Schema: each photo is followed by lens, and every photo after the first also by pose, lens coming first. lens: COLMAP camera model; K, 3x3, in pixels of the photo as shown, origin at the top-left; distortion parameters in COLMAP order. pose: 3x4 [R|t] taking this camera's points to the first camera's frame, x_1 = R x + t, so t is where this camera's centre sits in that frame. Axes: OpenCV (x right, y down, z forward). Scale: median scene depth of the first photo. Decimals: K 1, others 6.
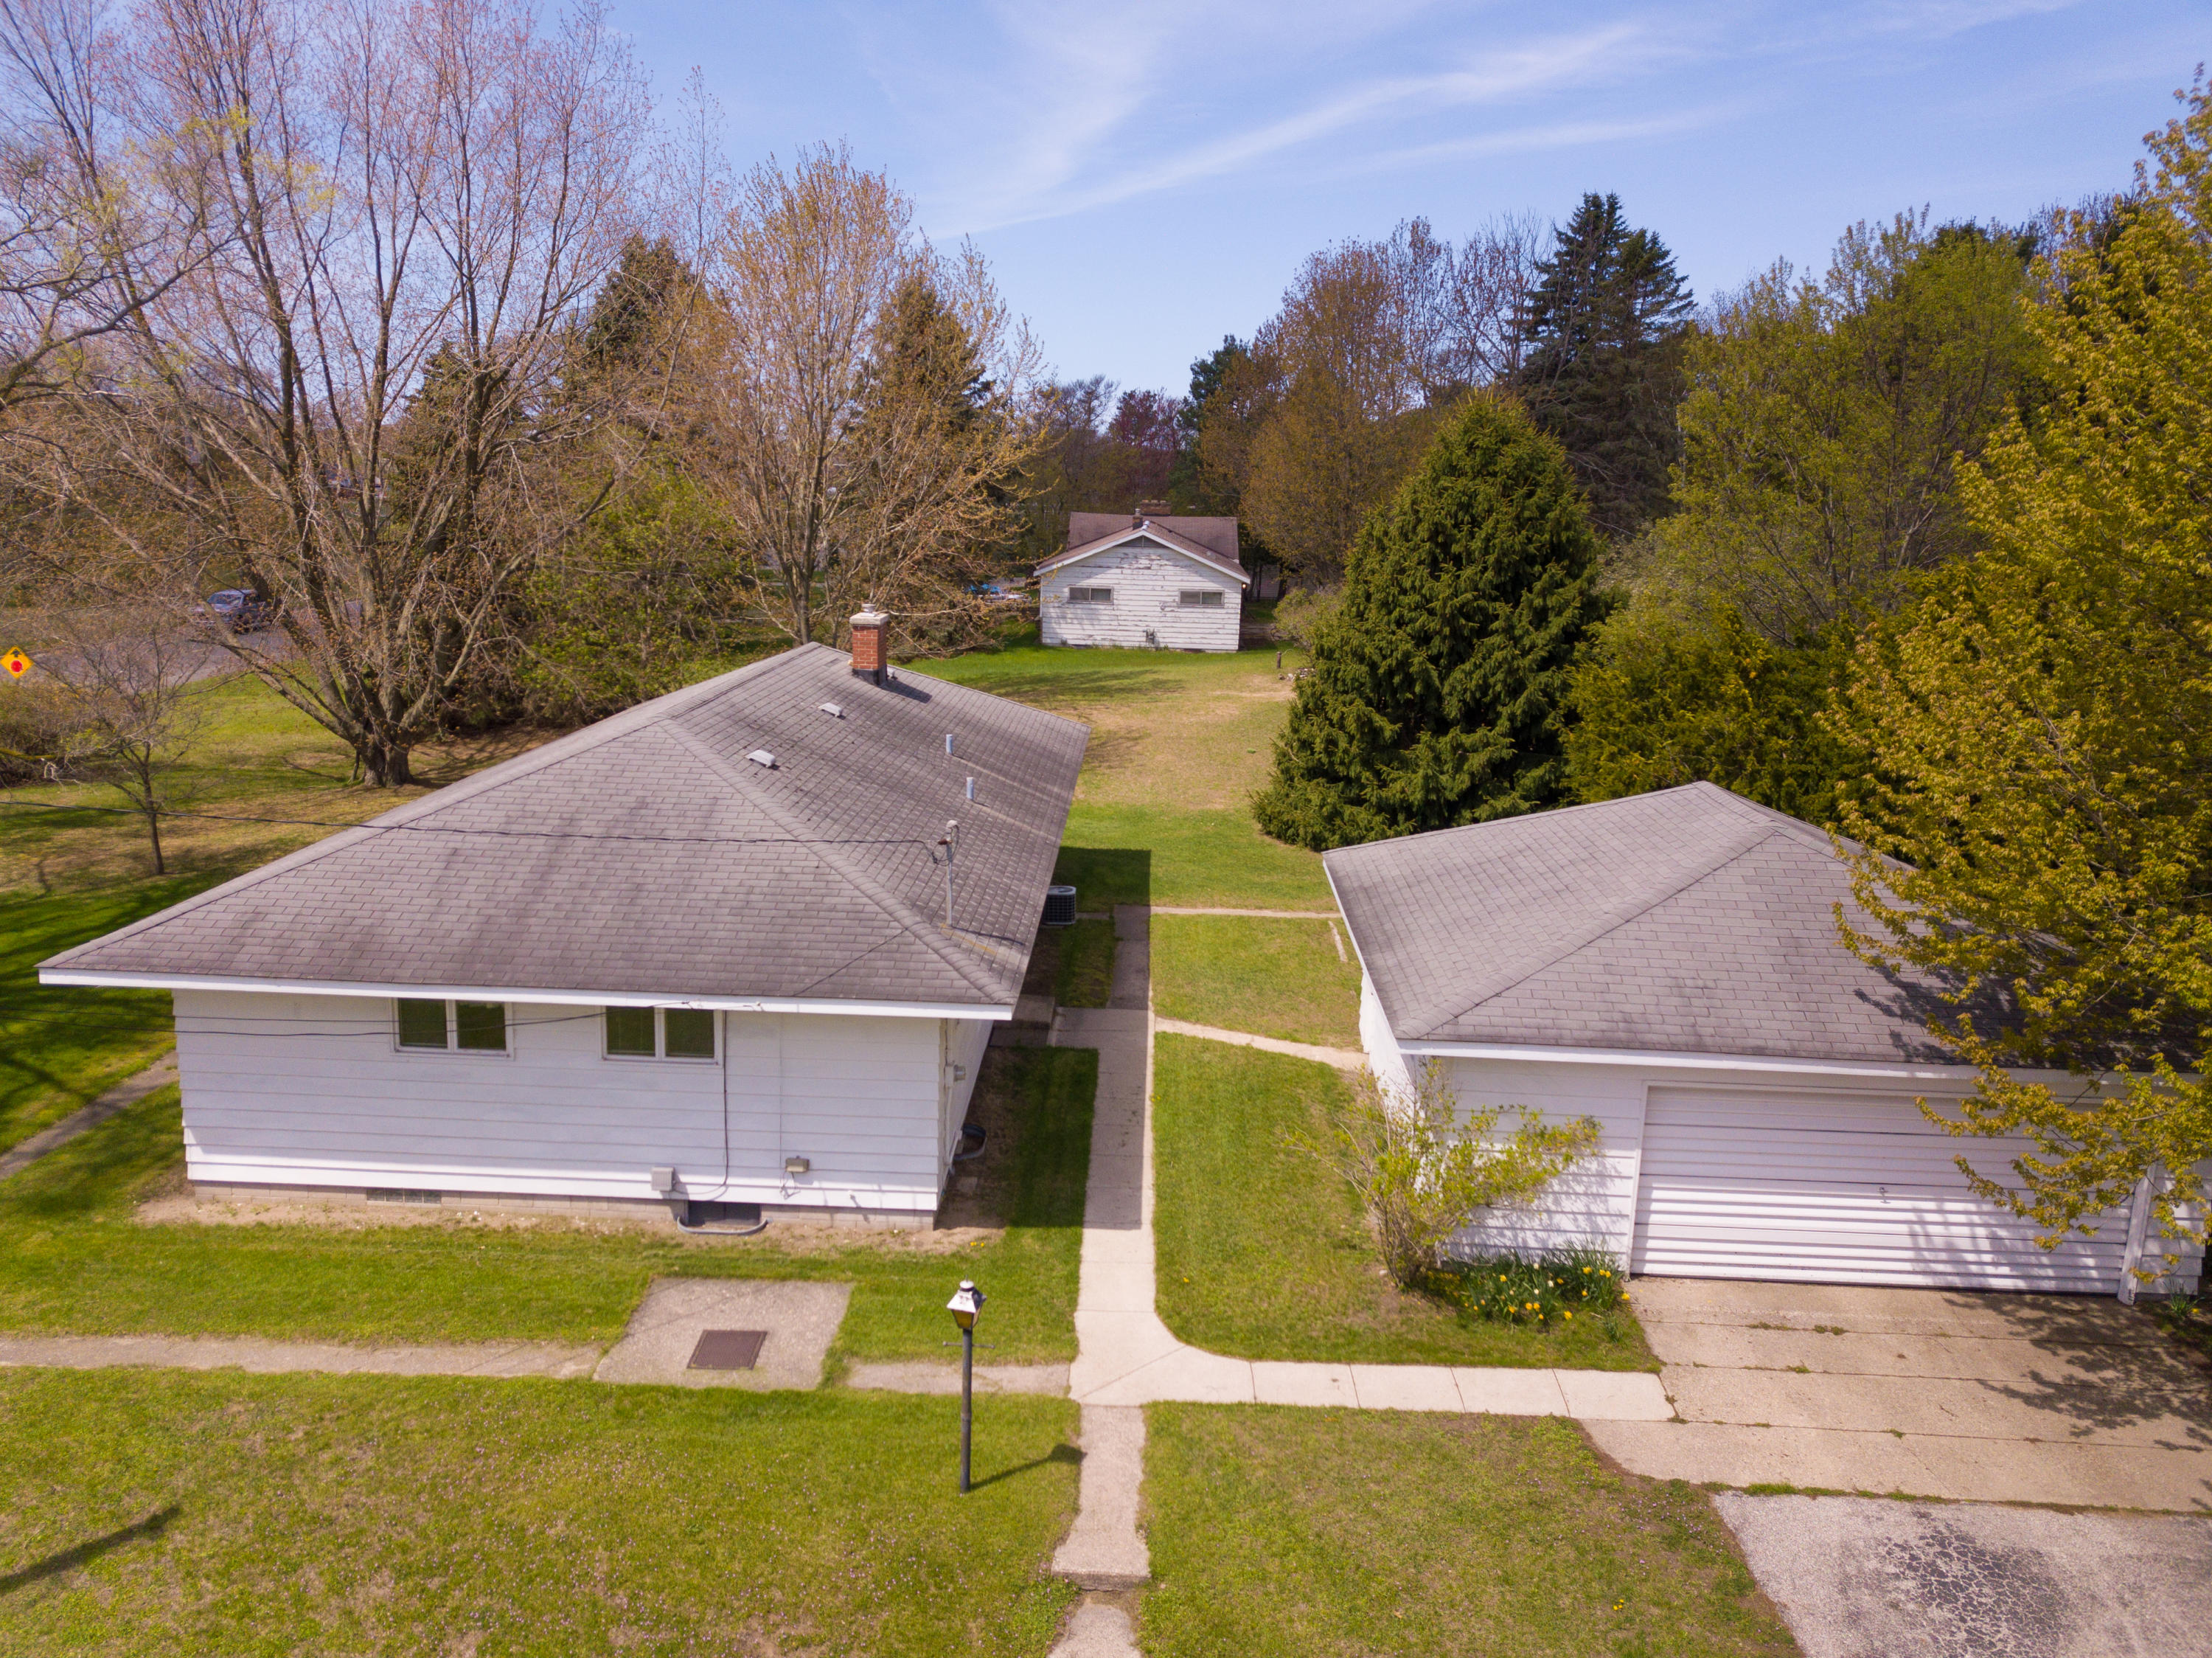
lens RADIAL K [[1689.2, 0, 1104.7], [0, 1689.2, 825.6], [0, 0, 1]] dist [0.014913, 0.000204]
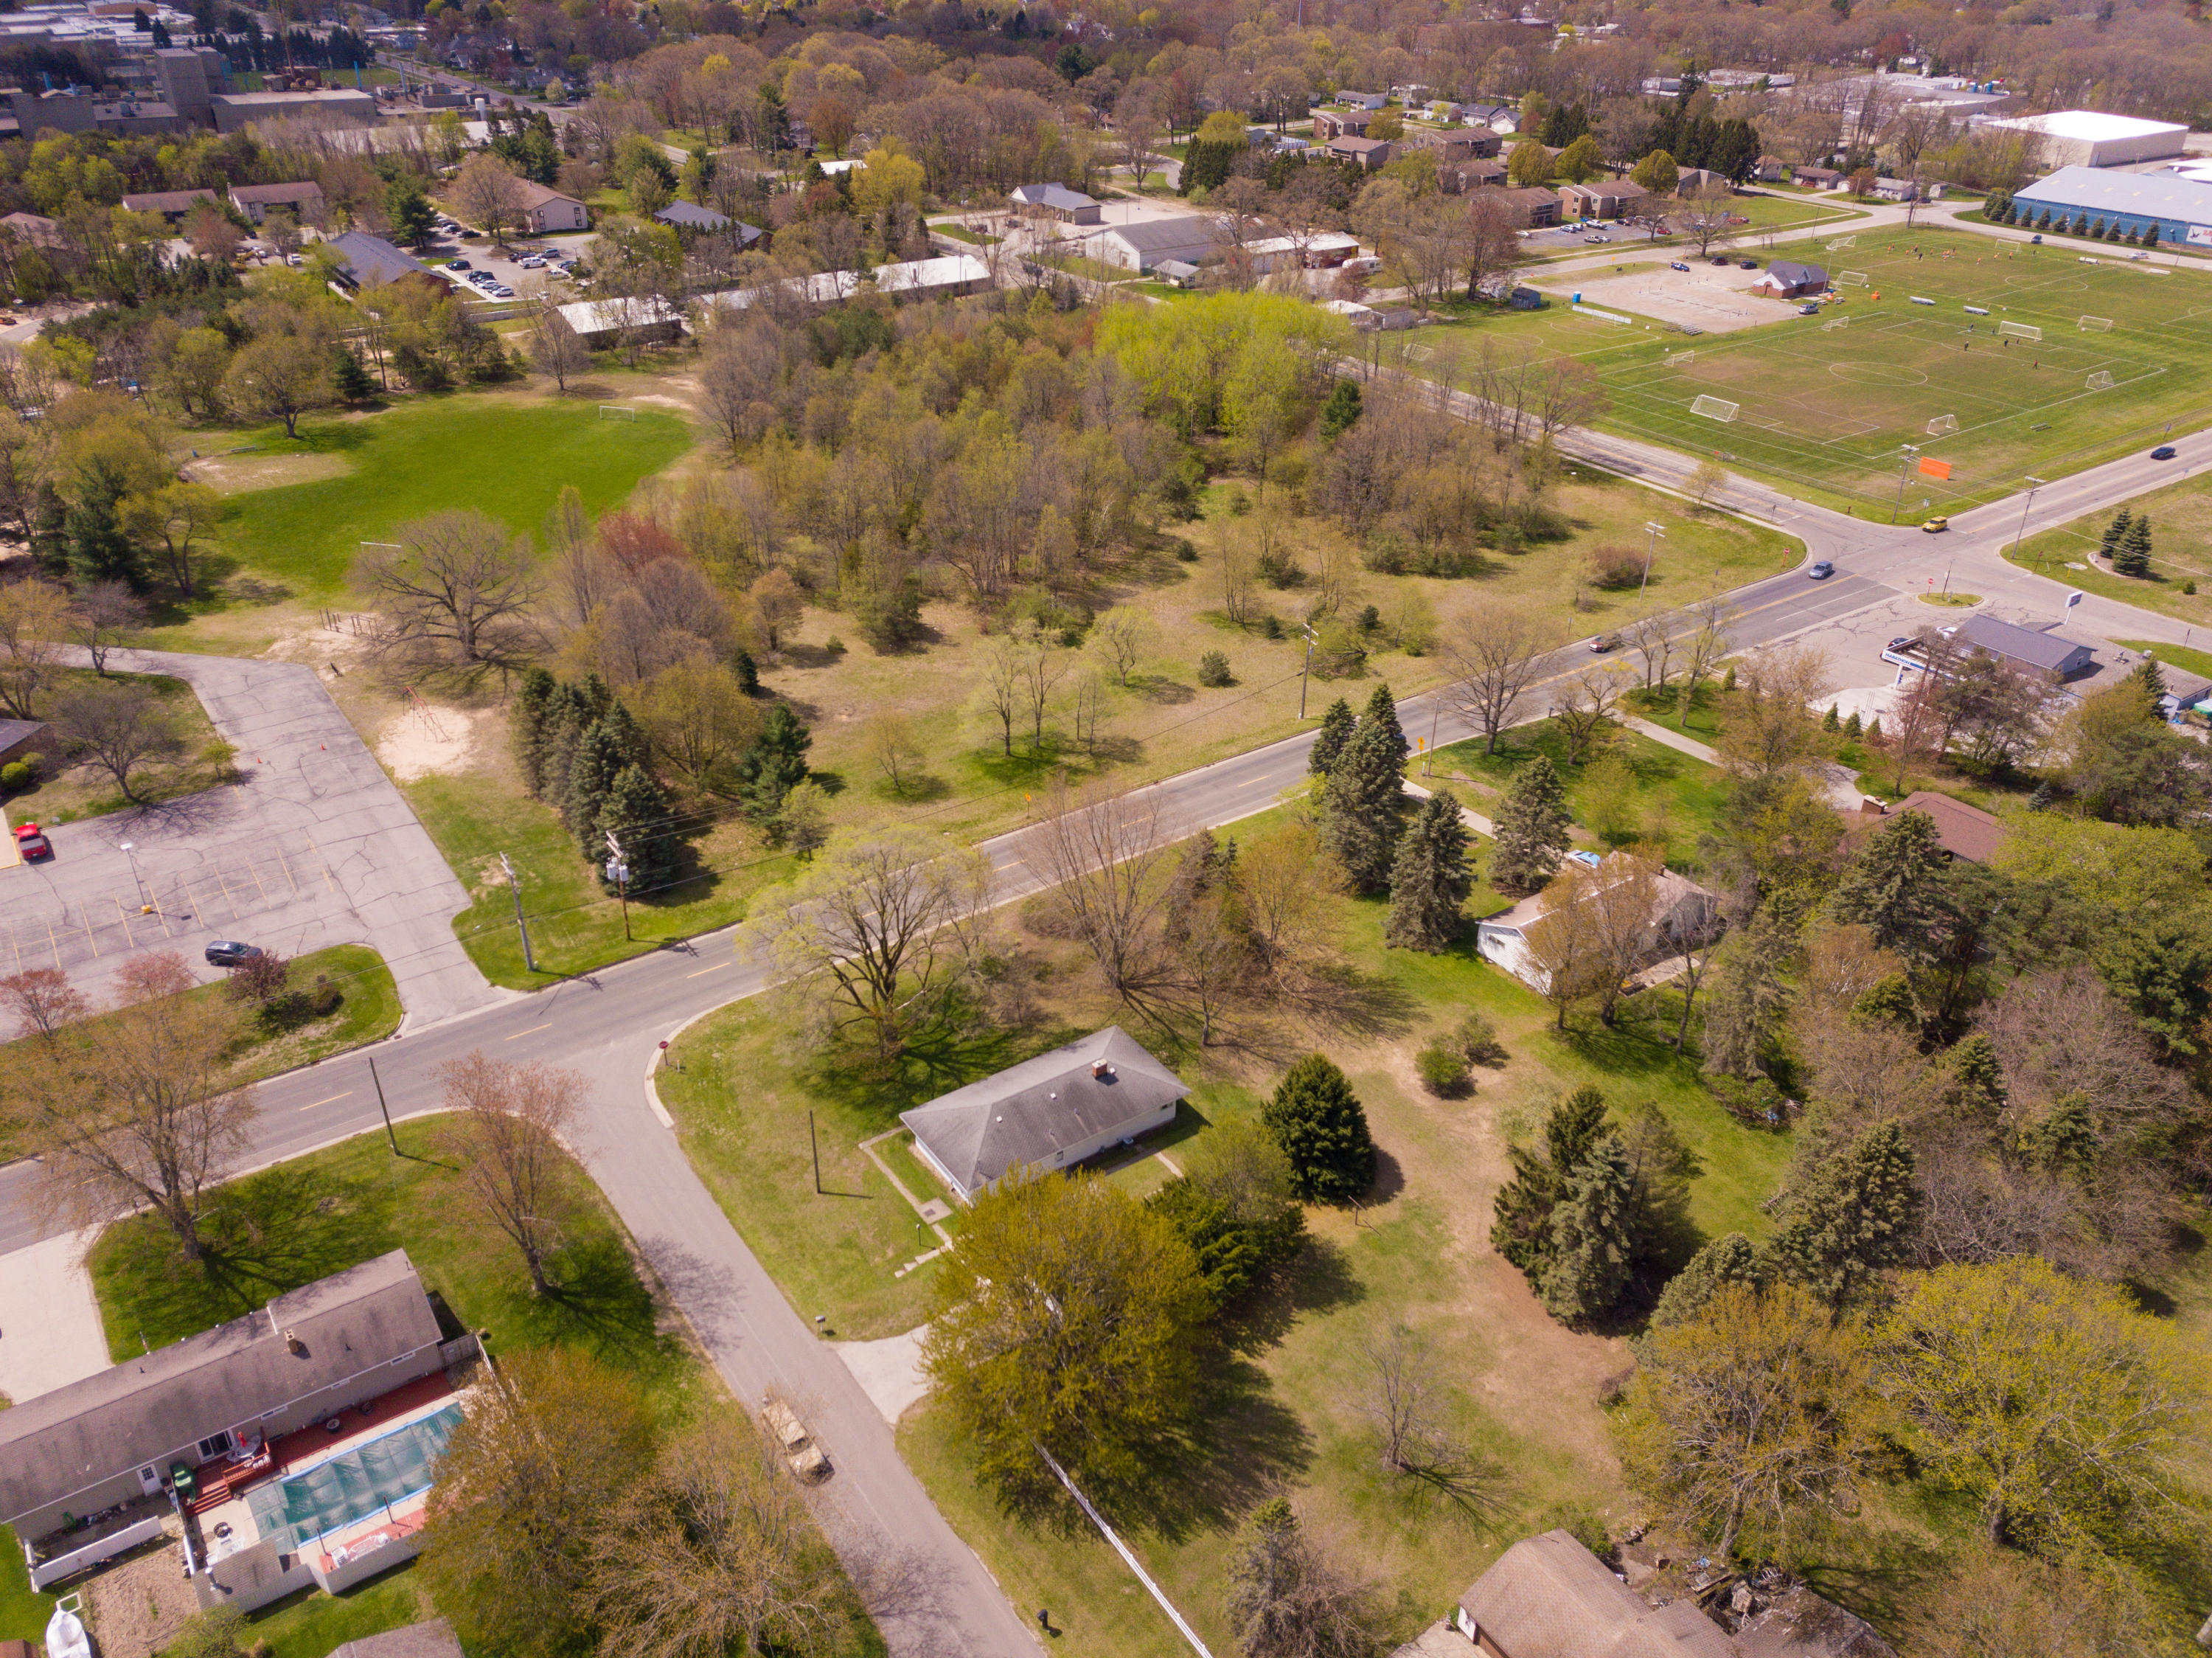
lens RADIAL K [[1687.6, 0, 1106.0], [0, 1687.6, 829.0], [0, 0, 1]] dist [0.021291, -0.013318]
pose [[0.593824, 0.378987, -0.709747, 3.998869], [-0.152331, 0.919120, 0.363336, -3.332543], [0.790043, -0.107641, 0.603528, -2.214242]]
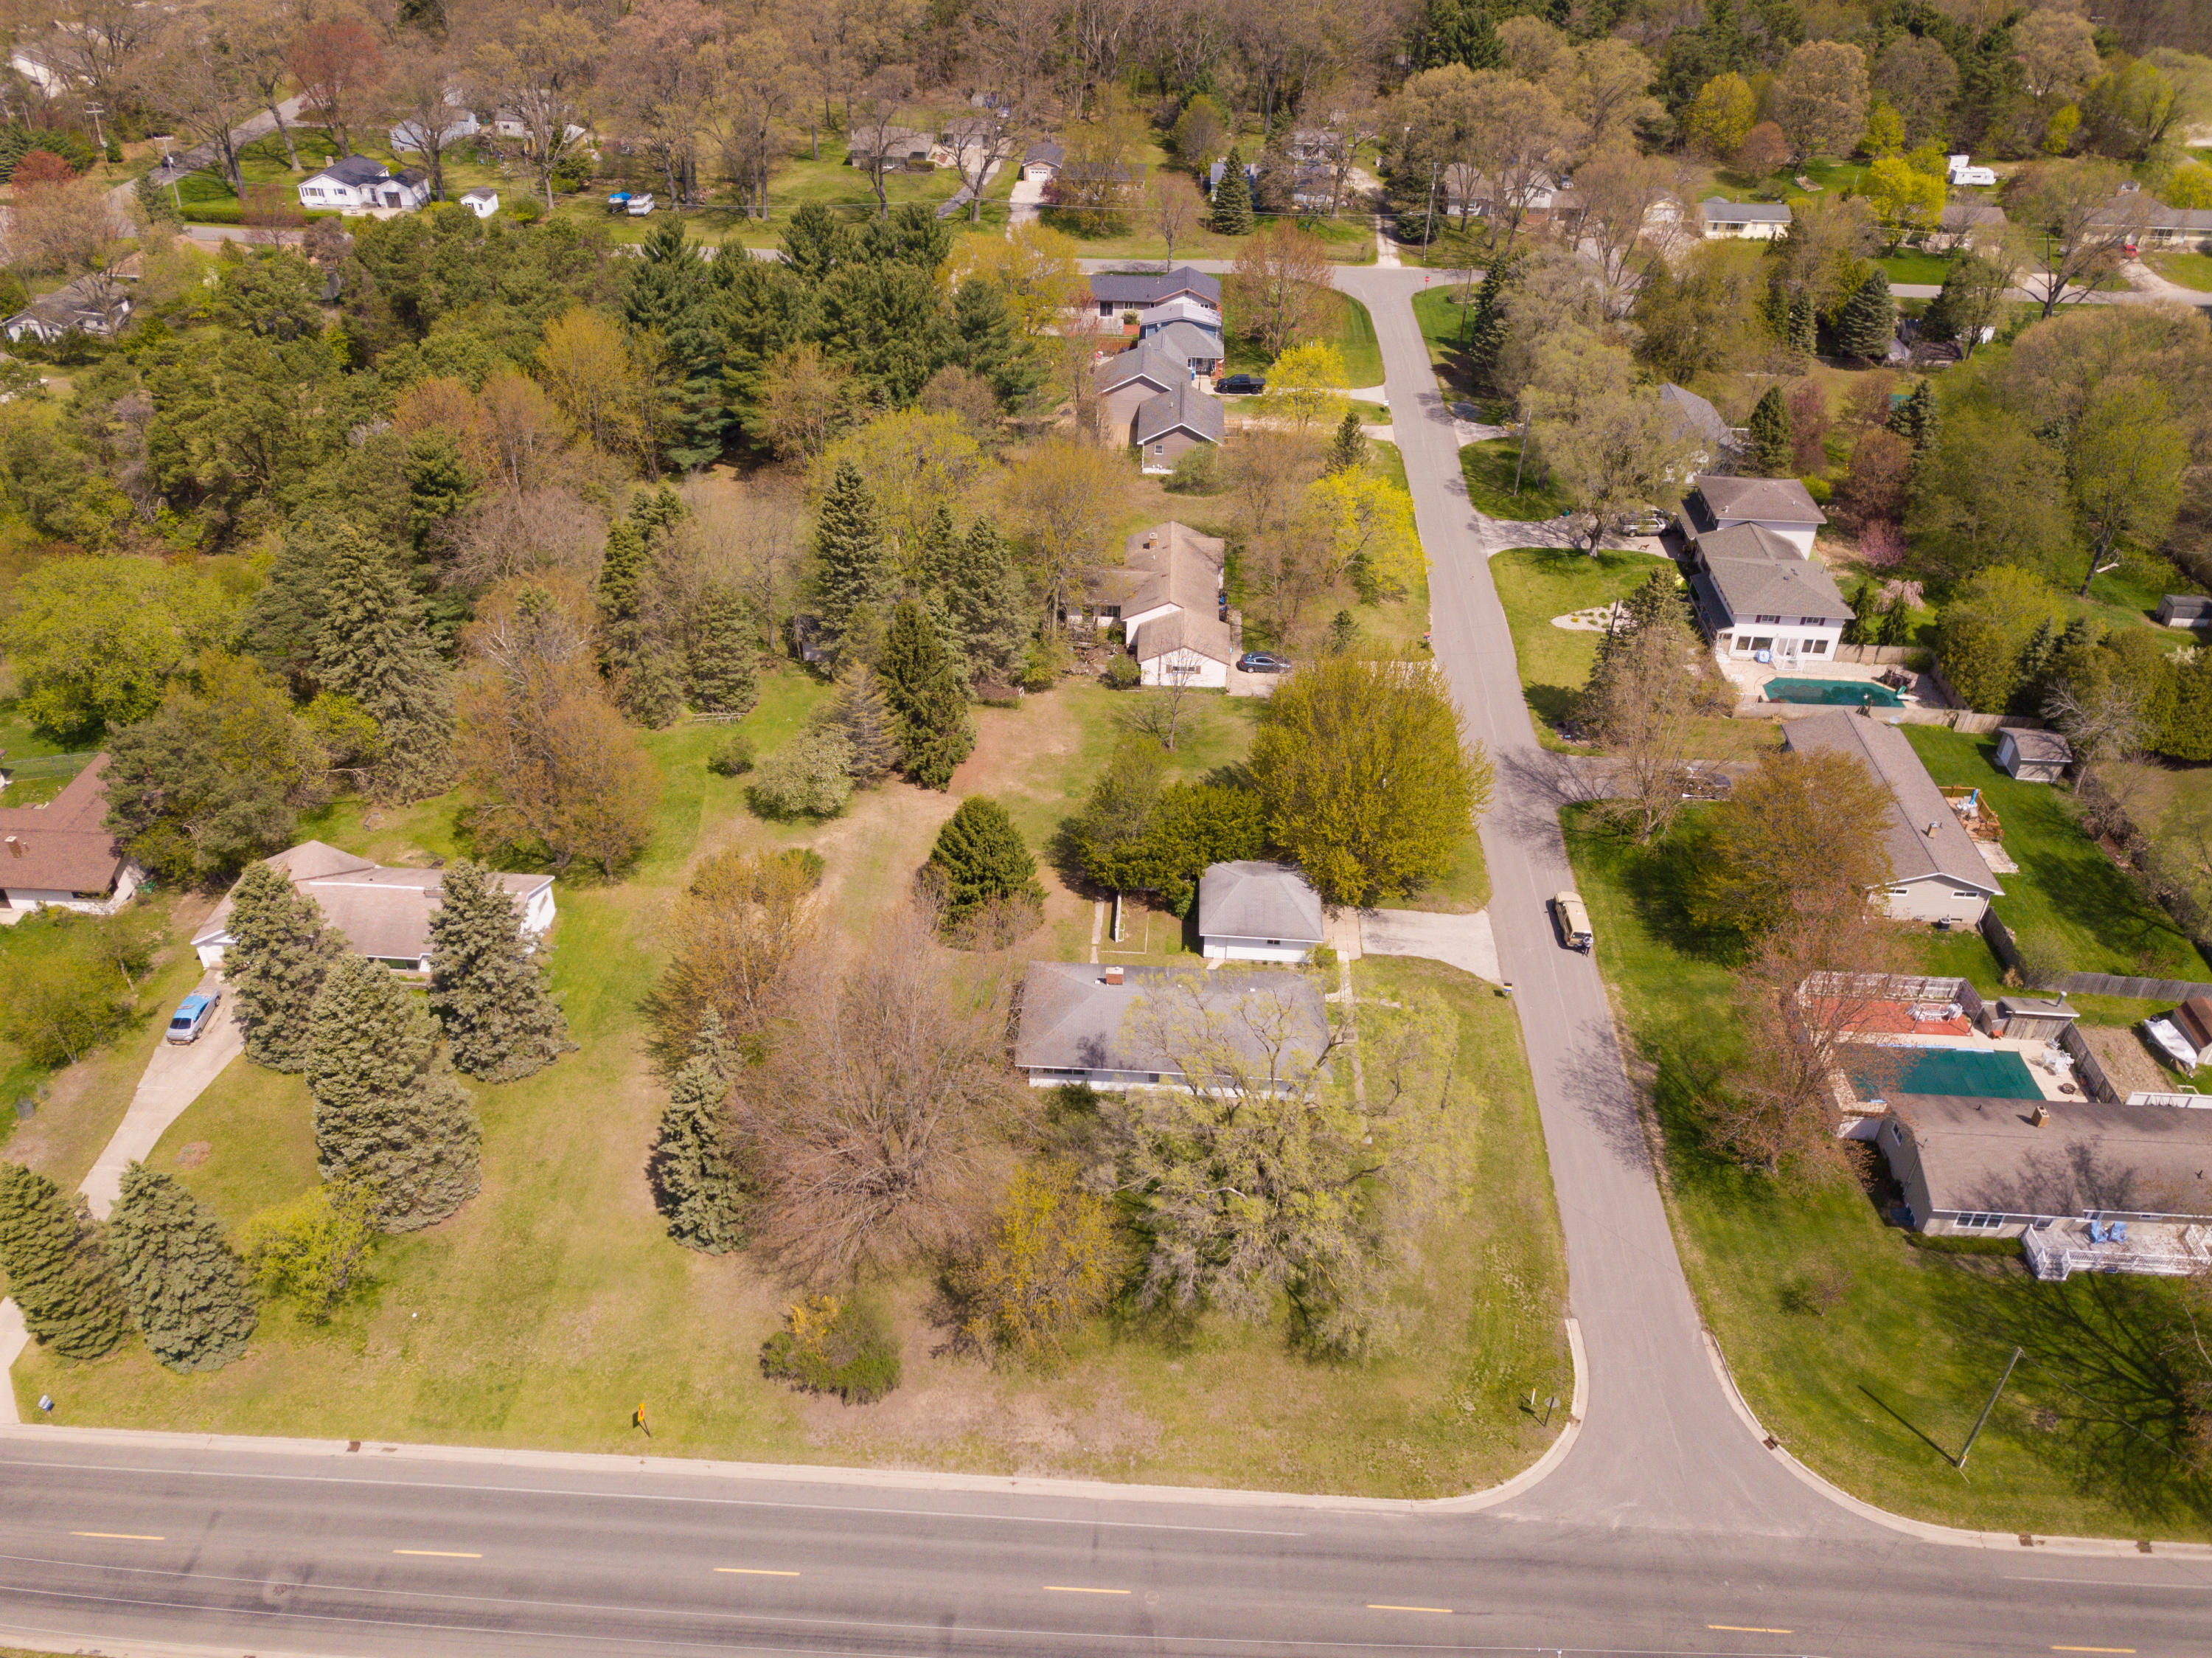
lens RADIAL K [[1675.5, 0, 1092.6], [0, 1675.5, 833.0], [0, 0, 1]] dist [0.019207, -0.007999]
pose [[0.023937, -0.602404, 0.797833, -4.252444], [0.185701, 0.786851, 0.588540, -3.731815], [-0.982315, 0.134071, 0.130702, 0.828801]]
